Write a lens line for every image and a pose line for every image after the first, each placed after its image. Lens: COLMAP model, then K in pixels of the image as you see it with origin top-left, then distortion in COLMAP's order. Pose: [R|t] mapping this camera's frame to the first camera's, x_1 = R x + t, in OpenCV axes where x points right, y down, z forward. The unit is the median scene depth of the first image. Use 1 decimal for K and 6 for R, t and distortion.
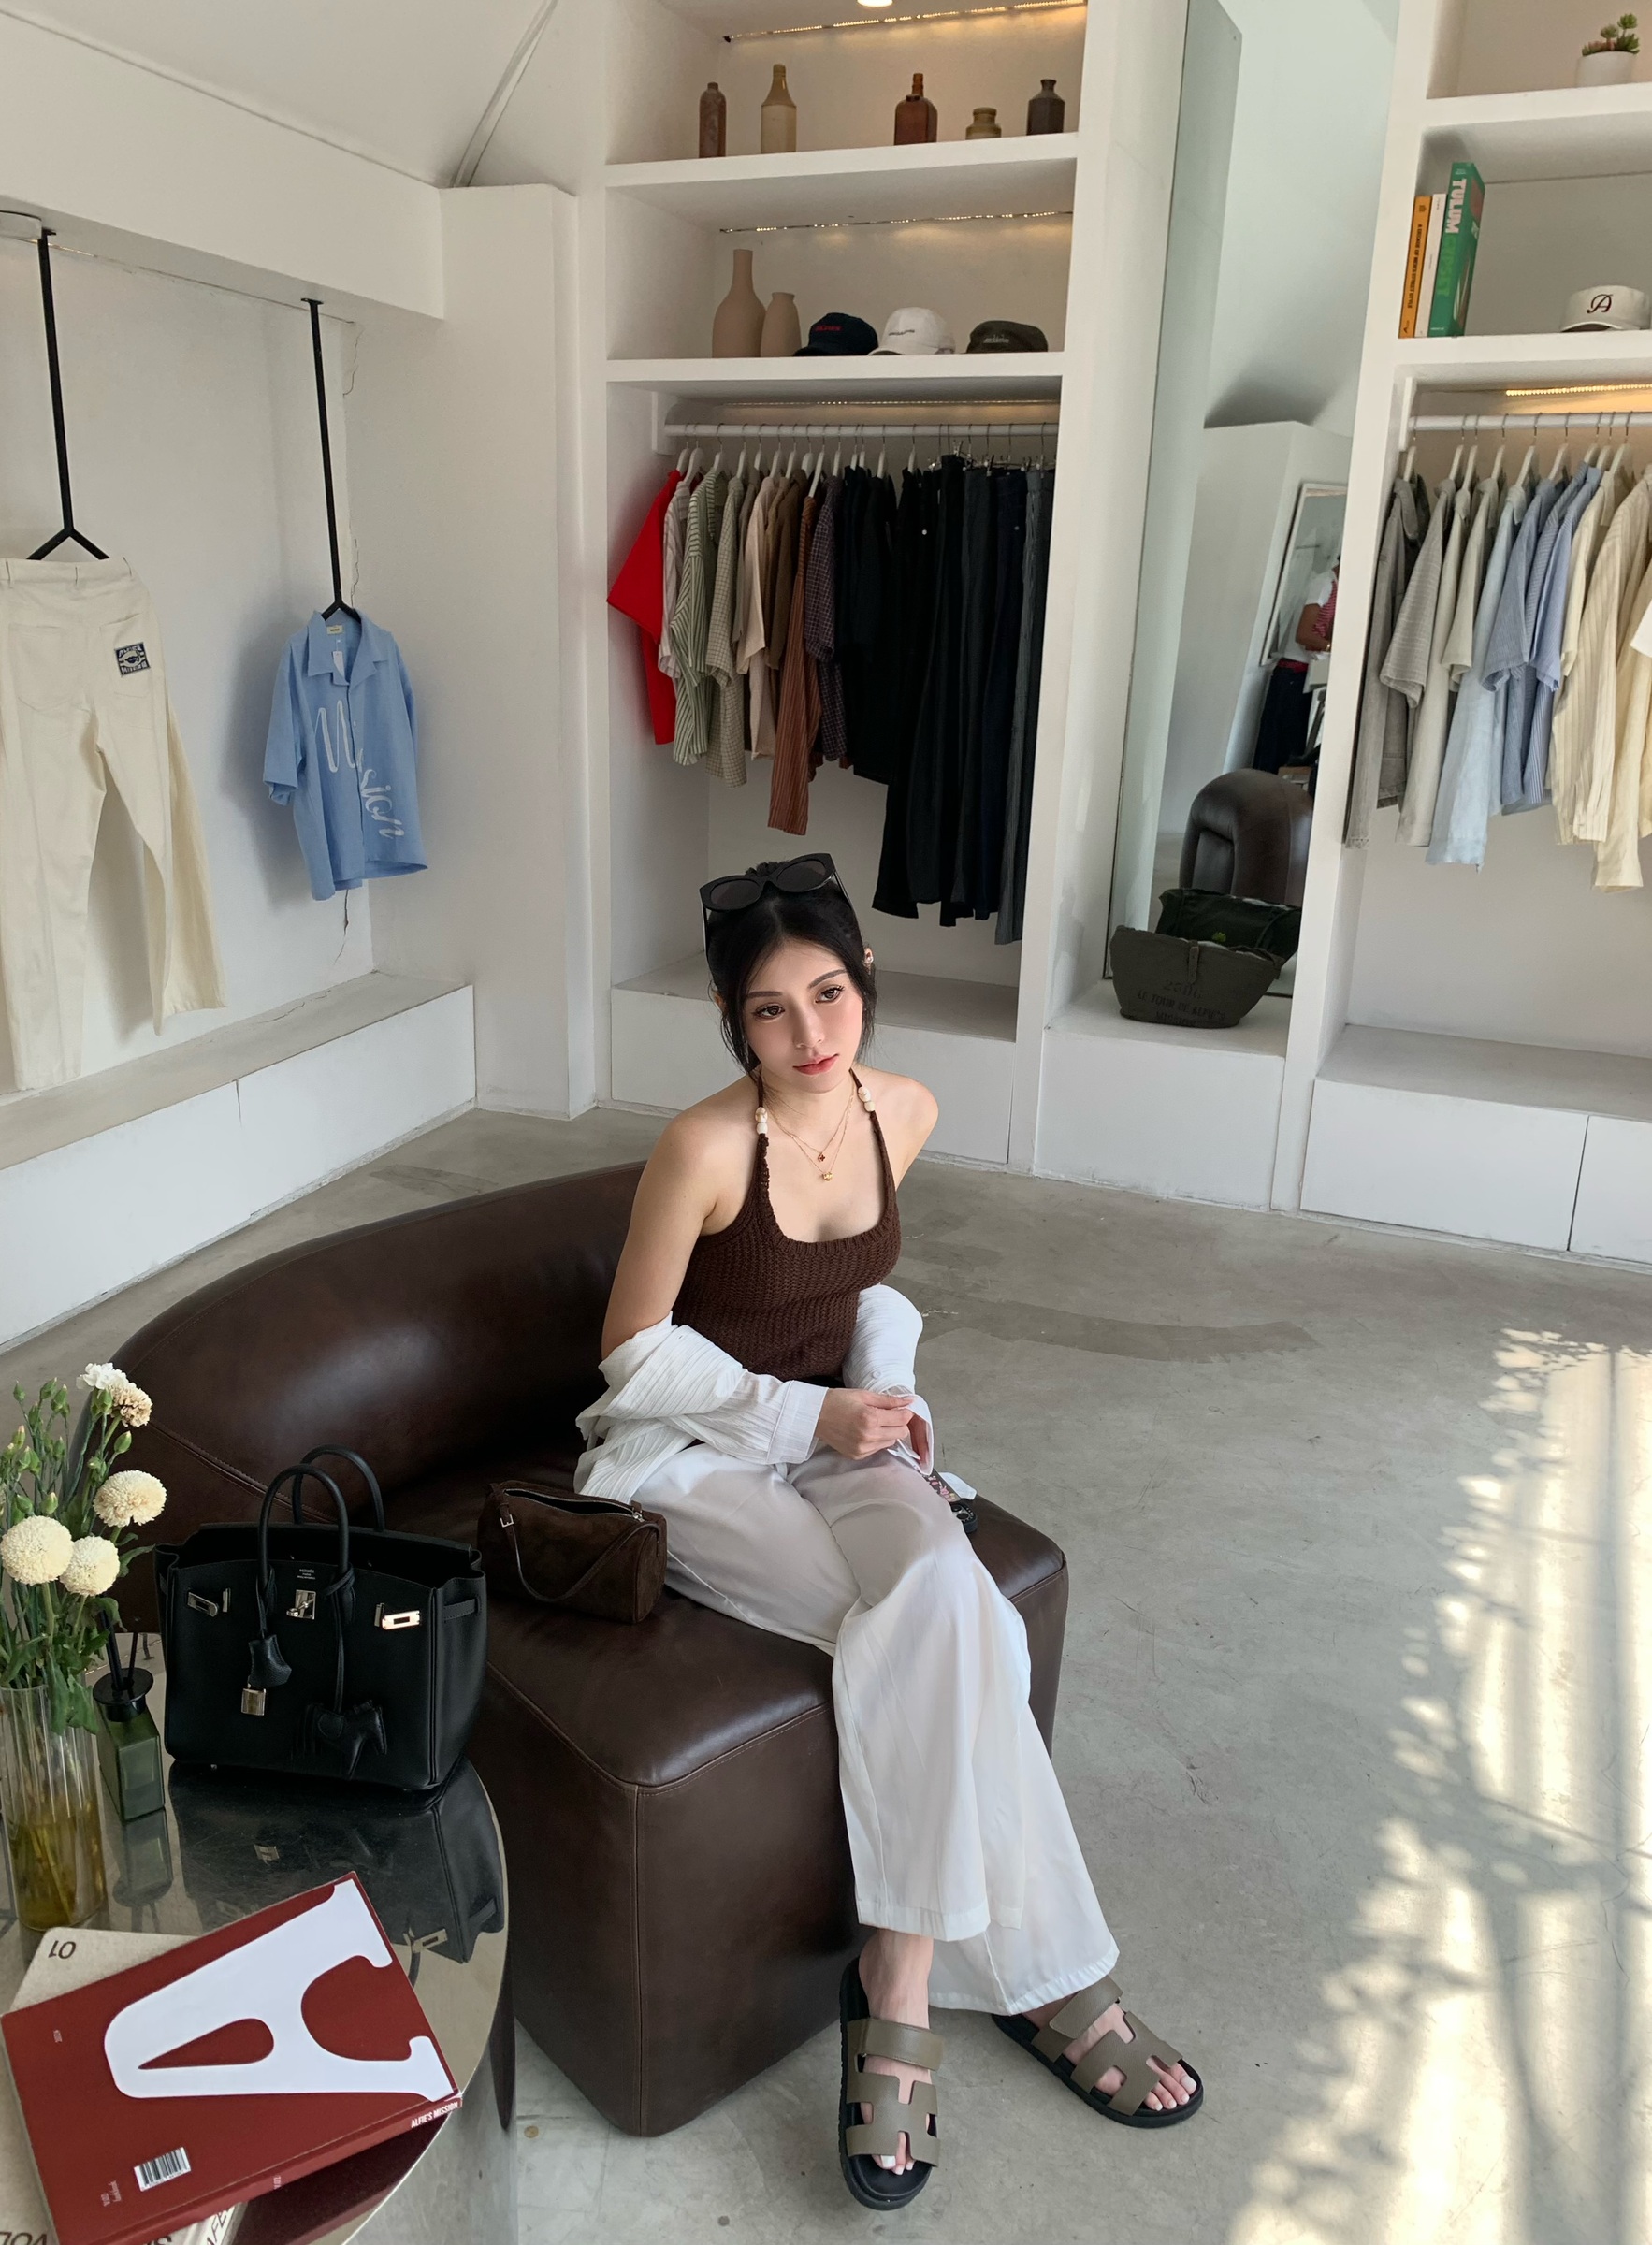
lens RADIAL K [[1770.8, 0, 823.4], [0, 1770.8, 1117.8], [0, 0, 1]] dist [0.142189, -0.441482]
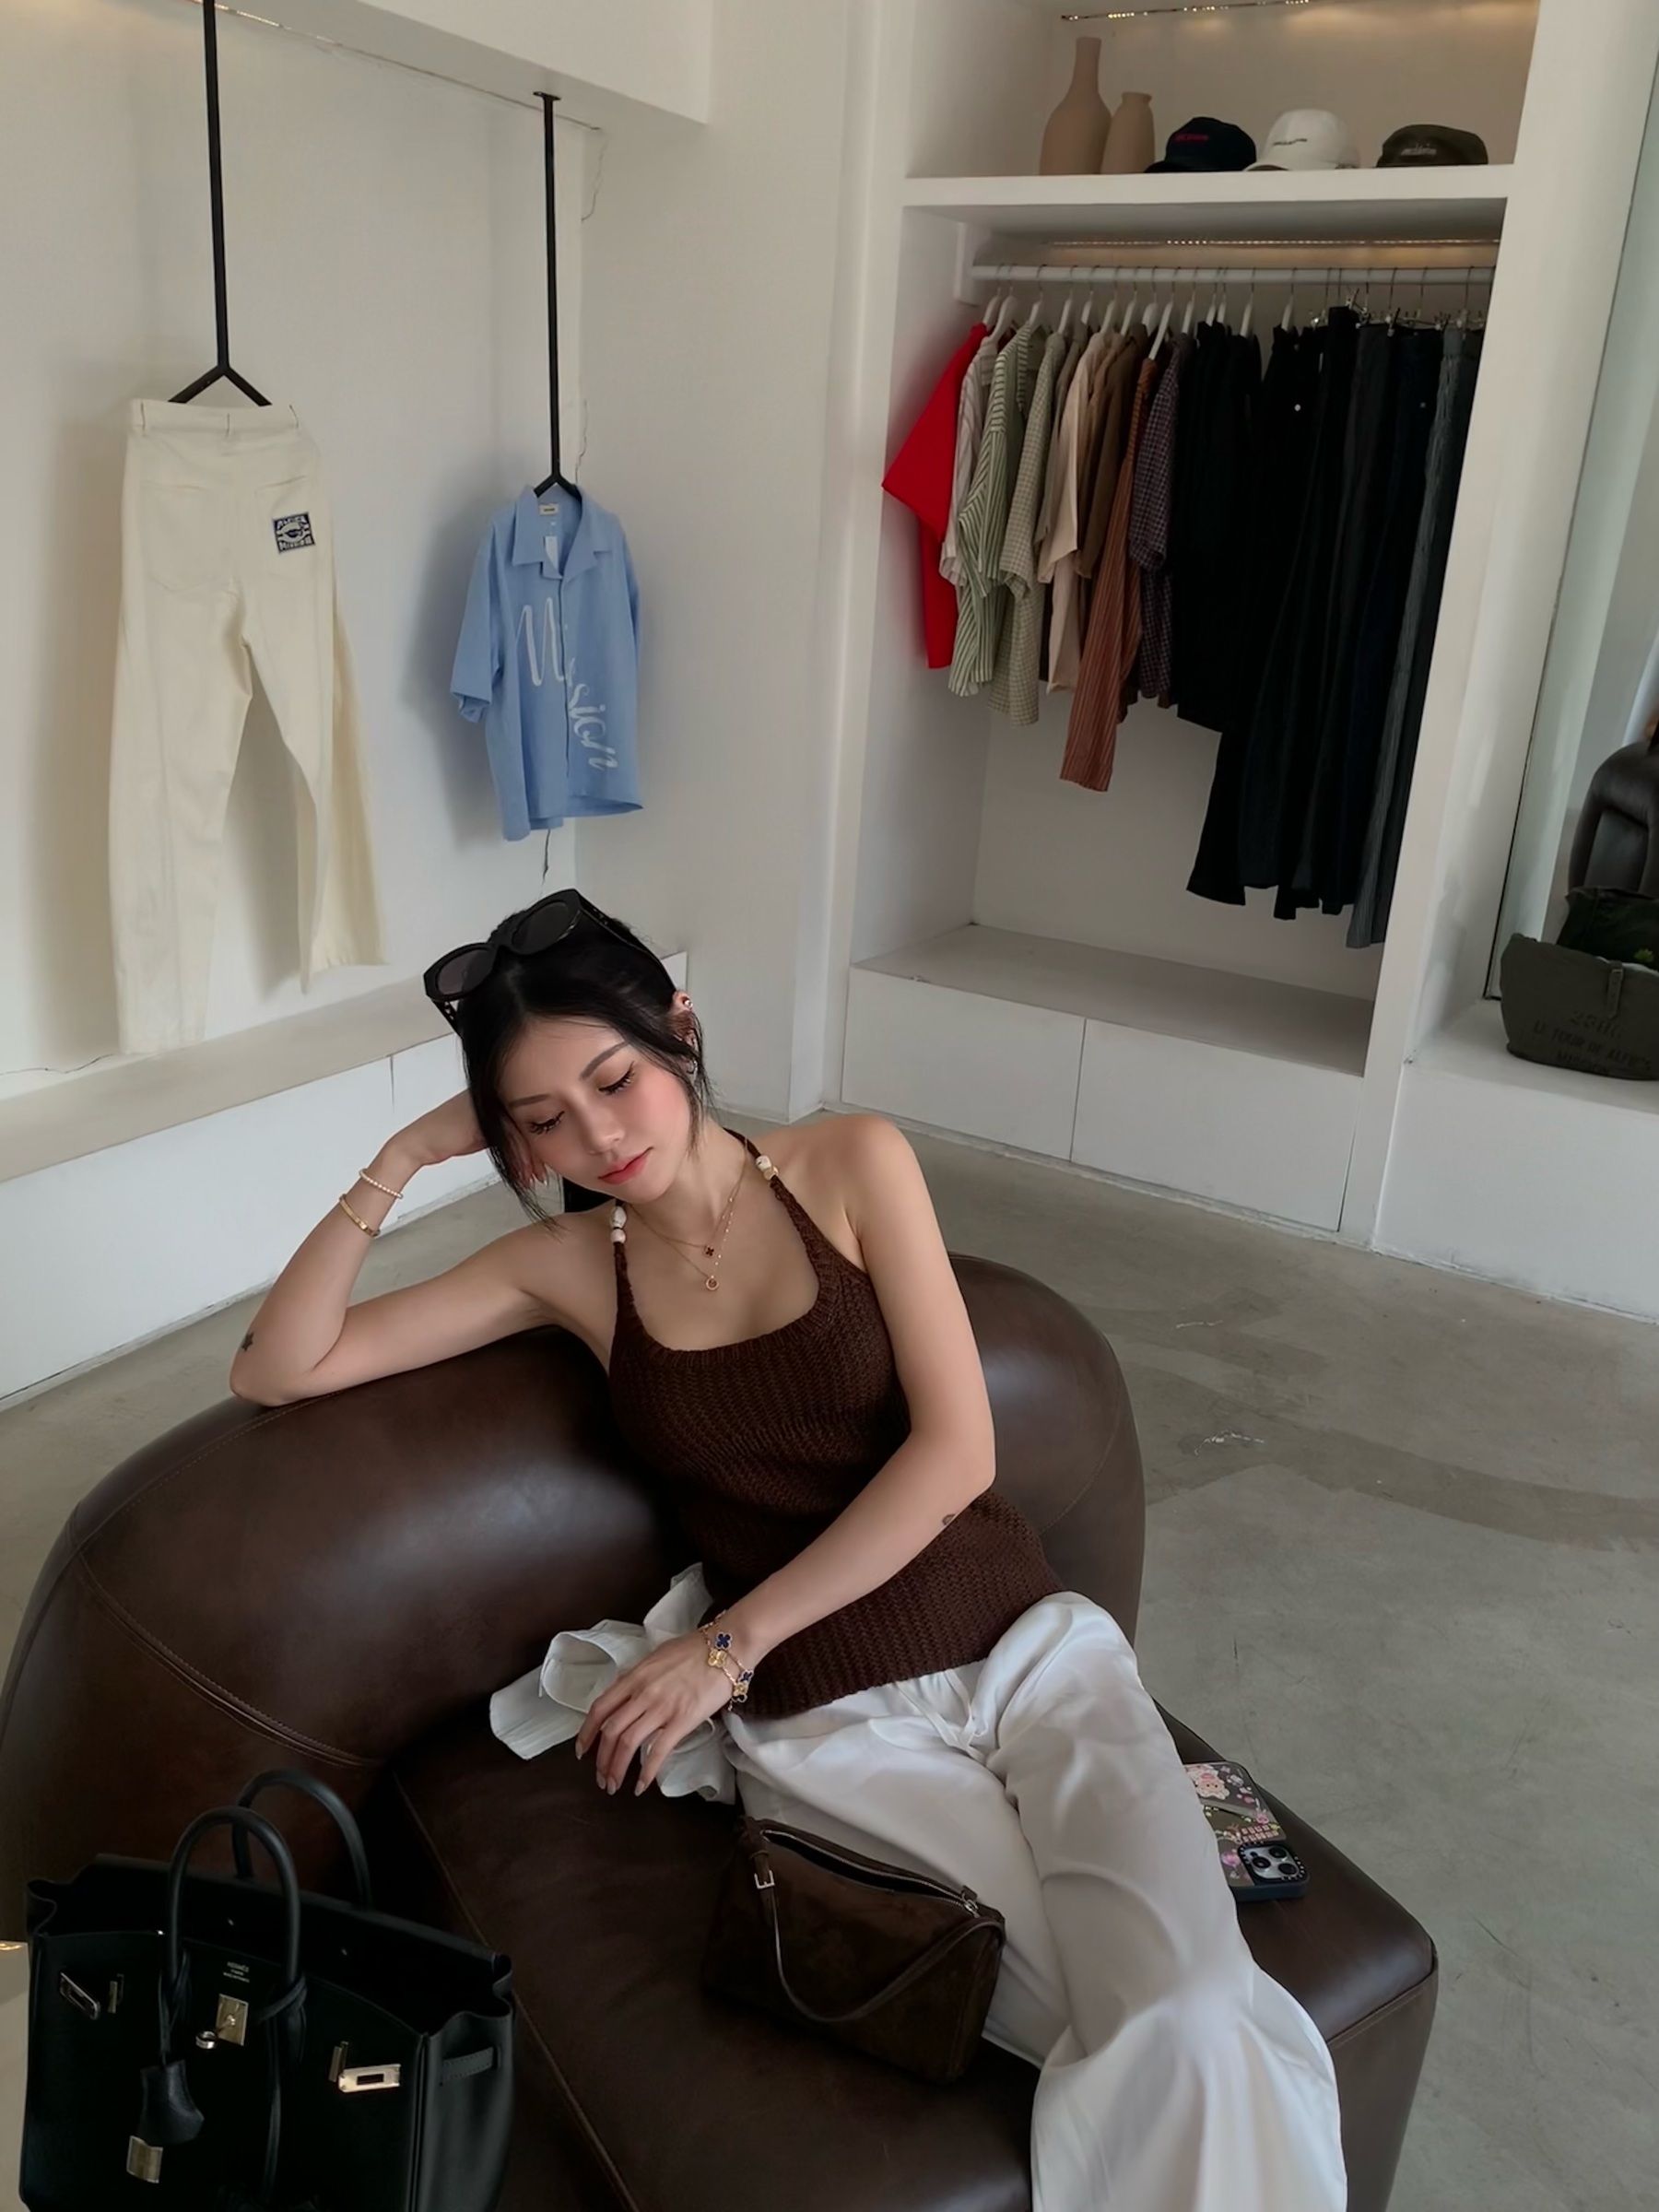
lens RADIAL K [[1720.8, 0, 833.9], [0, 1720.8, 1106.3], [0, 0, 1]] dist [0.062890, -0.177189]
pose [[0.986840, 0.080832, -0.140050, -0.011839], [-0.075529, 0.996225, 0.042786, -0.044600], [0.142979, -0.031645, 0.989220, 0.226937]]
